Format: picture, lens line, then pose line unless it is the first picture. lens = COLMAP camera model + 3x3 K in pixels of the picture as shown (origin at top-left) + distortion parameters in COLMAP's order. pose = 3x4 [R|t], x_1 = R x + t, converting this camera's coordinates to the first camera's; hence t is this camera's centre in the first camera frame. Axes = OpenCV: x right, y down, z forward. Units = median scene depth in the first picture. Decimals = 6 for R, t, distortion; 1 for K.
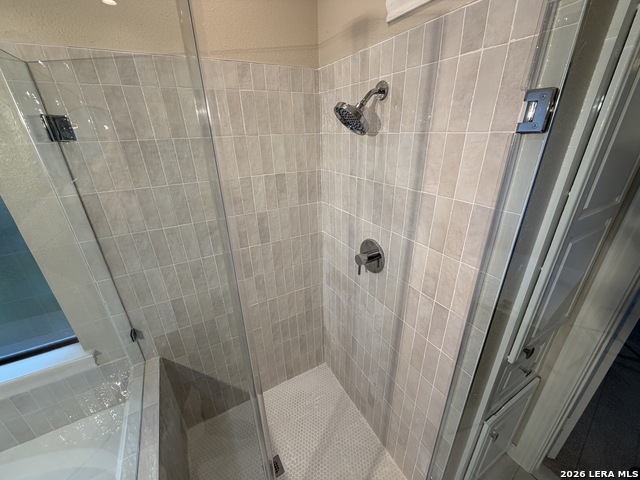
lens RADIAL K [[259.7, 0, 320.6], [0, 259.7, 242.0], [0, 0, 1]] dist [-0.000171, 0.000344]
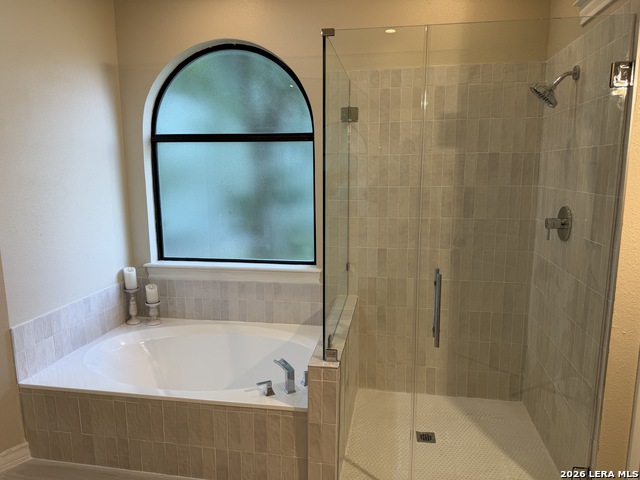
lens RADIAL K [[455.8, 0, 319.5], [0, 455.8, 240.0], [0, 0, 1]] dist [0.058331, -0.067236]
pose [[0.775223, 0.124073, -0.619383, 0.504587], [-0.266359, 0.953295, -0.142415, 0.542177], [0.572785, 0.275382, 0.772064, -0.784555]]
